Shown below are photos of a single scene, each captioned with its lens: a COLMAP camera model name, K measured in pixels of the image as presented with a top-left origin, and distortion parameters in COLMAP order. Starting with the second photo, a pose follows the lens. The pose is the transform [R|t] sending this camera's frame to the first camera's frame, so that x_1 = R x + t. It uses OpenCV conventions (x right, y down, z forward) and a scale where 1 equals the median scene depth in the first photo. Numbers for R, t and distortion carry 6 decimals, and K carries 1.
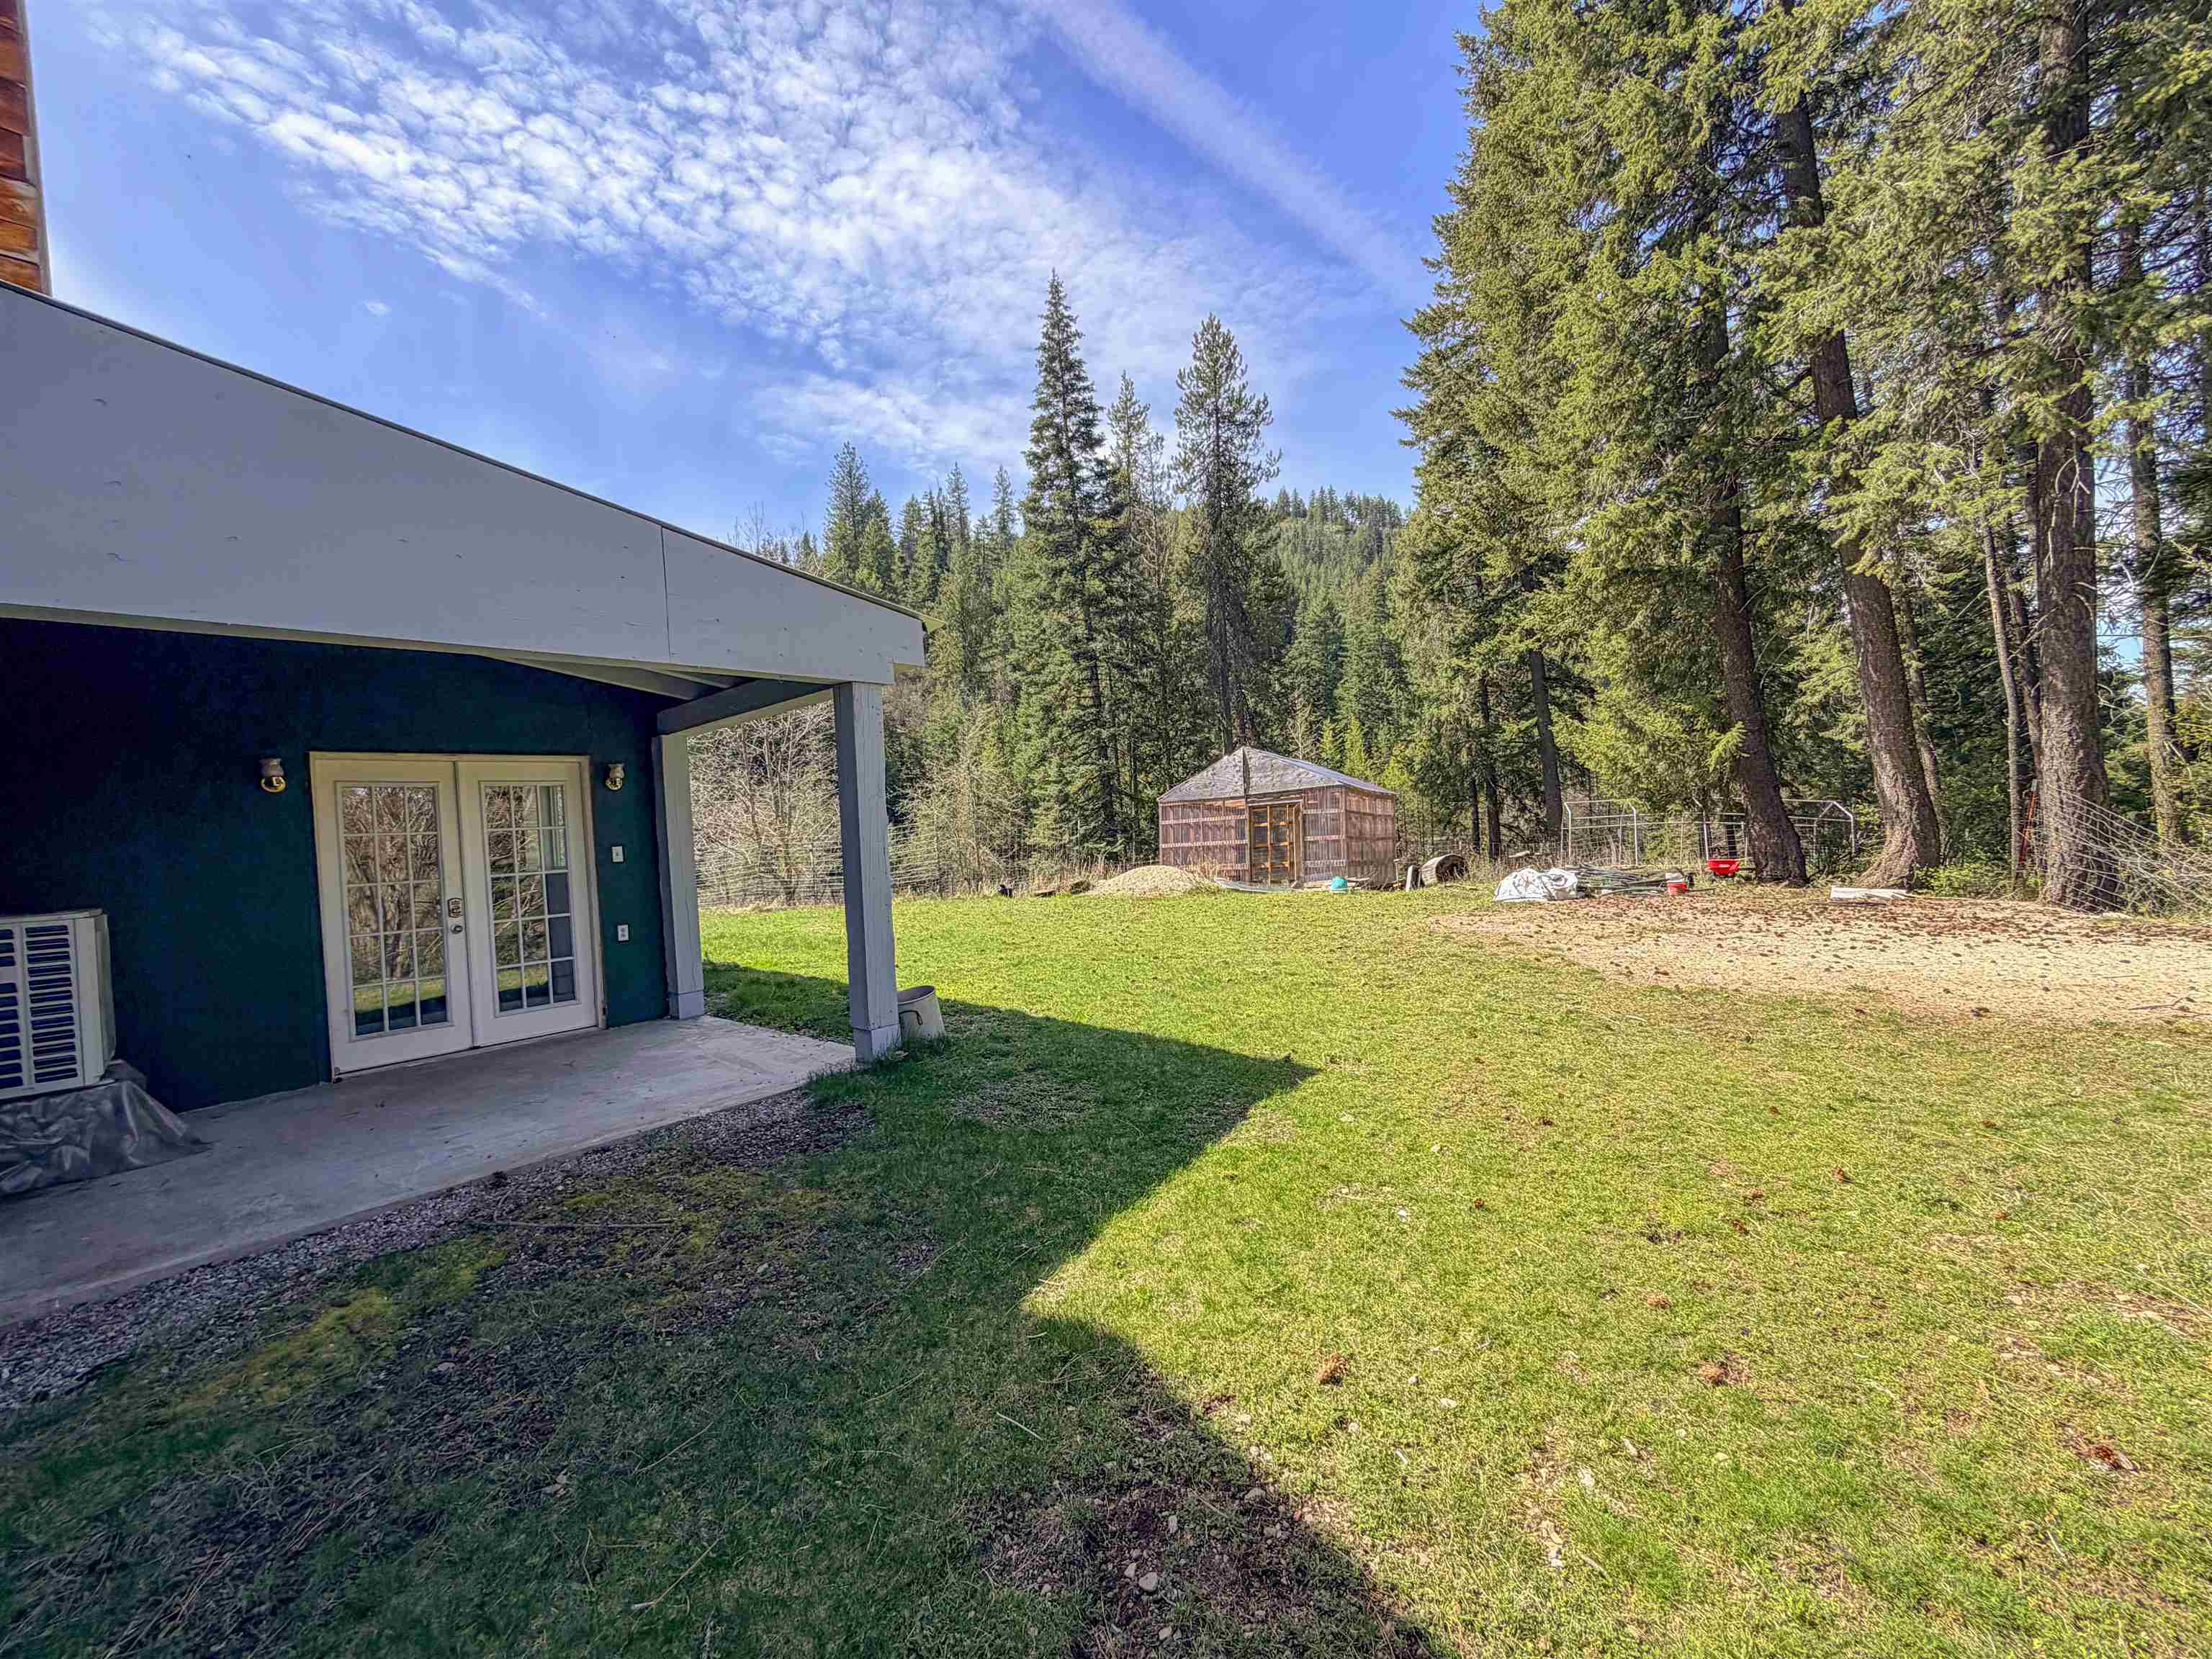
lens RADIAL K [[881.7, 0, 1096.4], [0, 881.7, 834.7], [0, 0, 1]] dist [-0.001914, -0.000024]
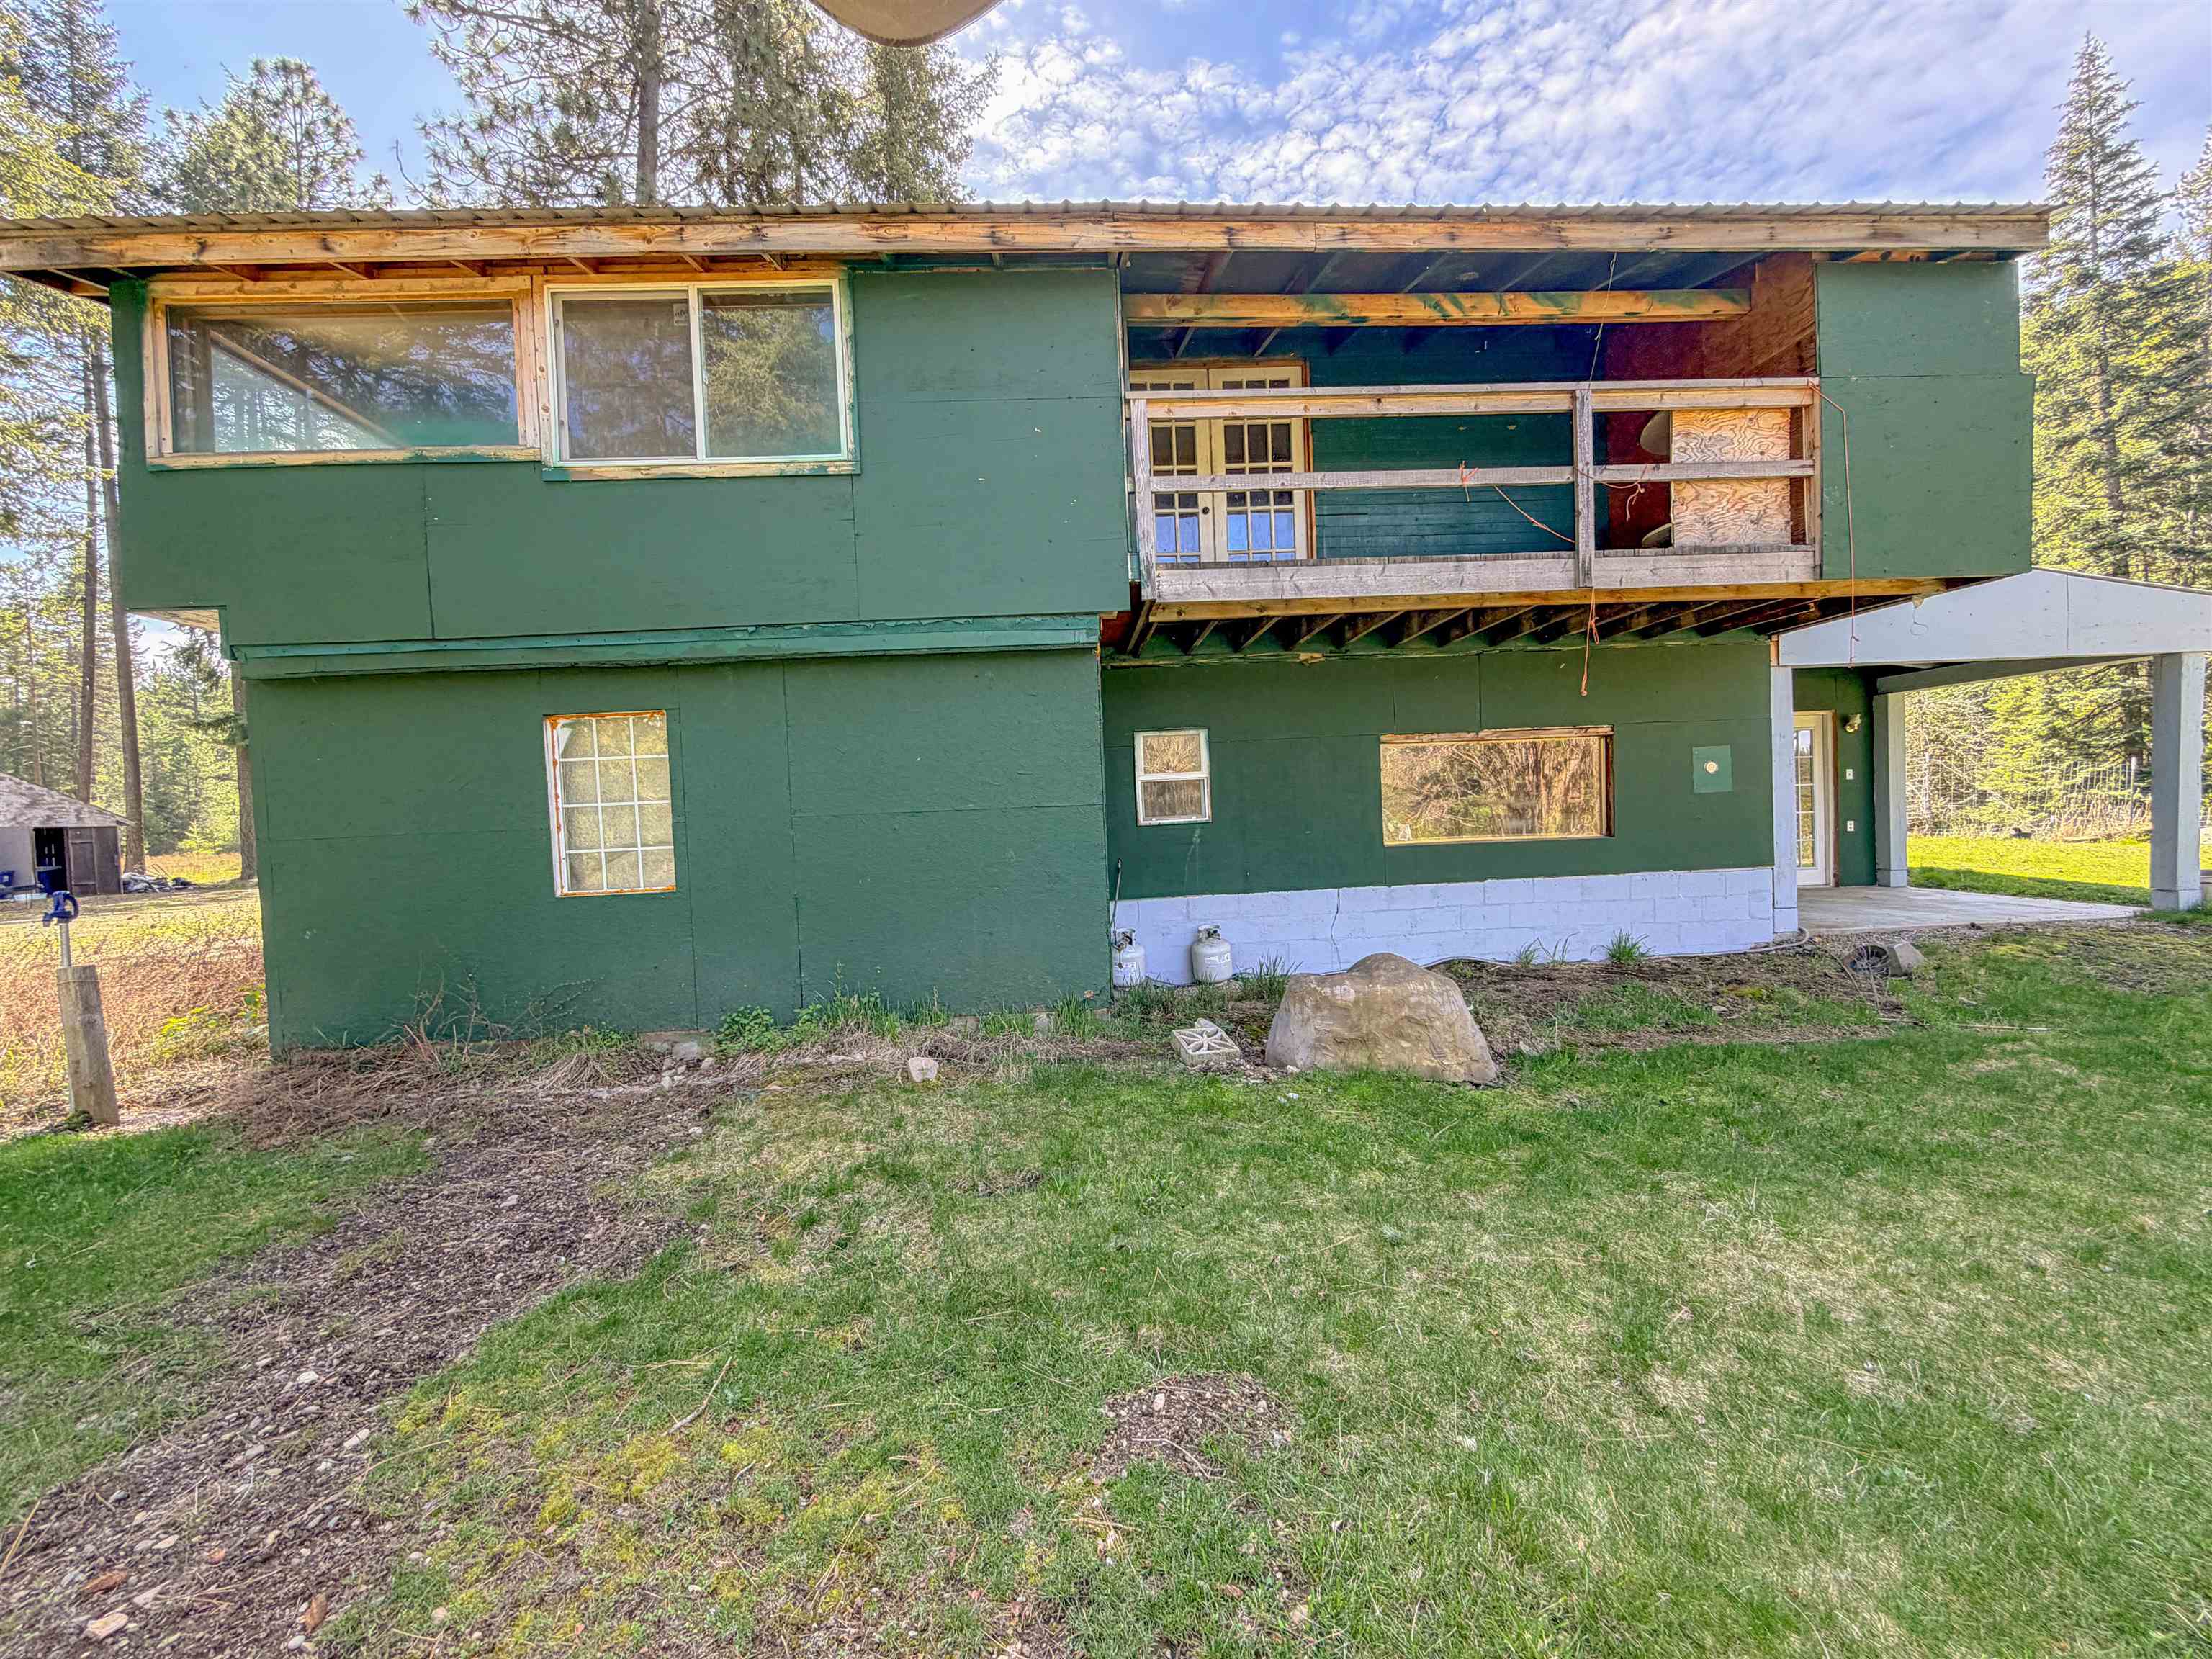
lens RADIAL K [[887.0, 0, 1109.0], [0, 887.0, 837.7], [0, 0, 1]] dist [0.000555, -0.000257]
pose [[0.699545, 0.057360, -0.712283, -0.057975], [-0.010427, 0.997486, 0.070087, 0.006232], [0.714513, -0.041602, 0.698385, -0.174777]]
